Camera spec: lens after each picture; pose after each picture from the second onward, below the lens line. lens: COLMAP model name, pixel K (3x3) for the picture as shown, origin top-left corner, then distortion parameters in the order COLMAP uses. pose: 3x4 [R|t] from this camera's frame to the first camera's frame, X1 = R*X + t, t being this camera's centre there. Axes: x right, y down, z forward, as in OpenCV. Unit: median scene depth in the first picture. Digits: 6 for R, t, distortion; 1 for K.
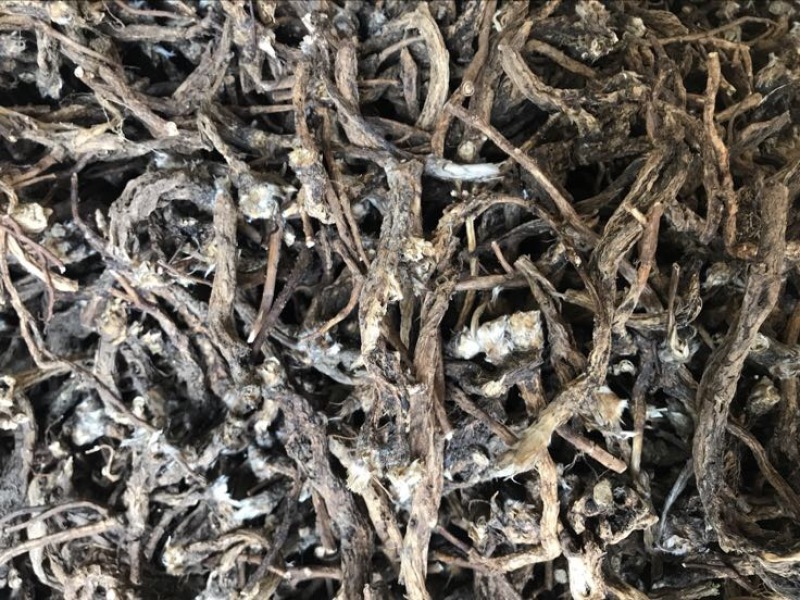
lens RADIAL K [[679.8, 0, 400.0], [0, 679.8, 300.0], [0, 0, 1]] dist [0.010199, 0.002990]
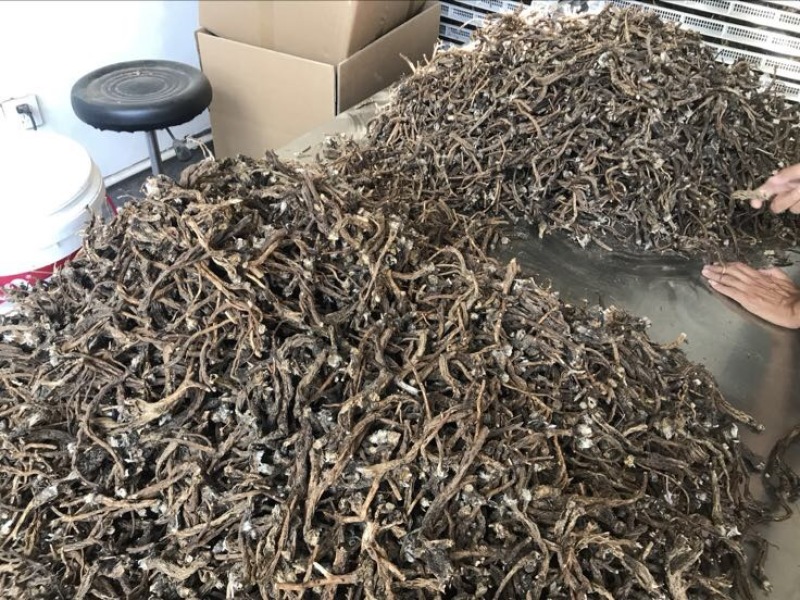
lens RADIAL K [[679.8, 0, 400.0], [0, 679.8, 300.0], [0, 0, 1]] dist [0.010199, 0.002990]
pose [[0.880465, 0.436471, -0.185131, 0.397433], [-0.473957, 0.800388, -0.367075, 0.502336], [-0.012041, 0.410941, 0.911582, -1.489314]]
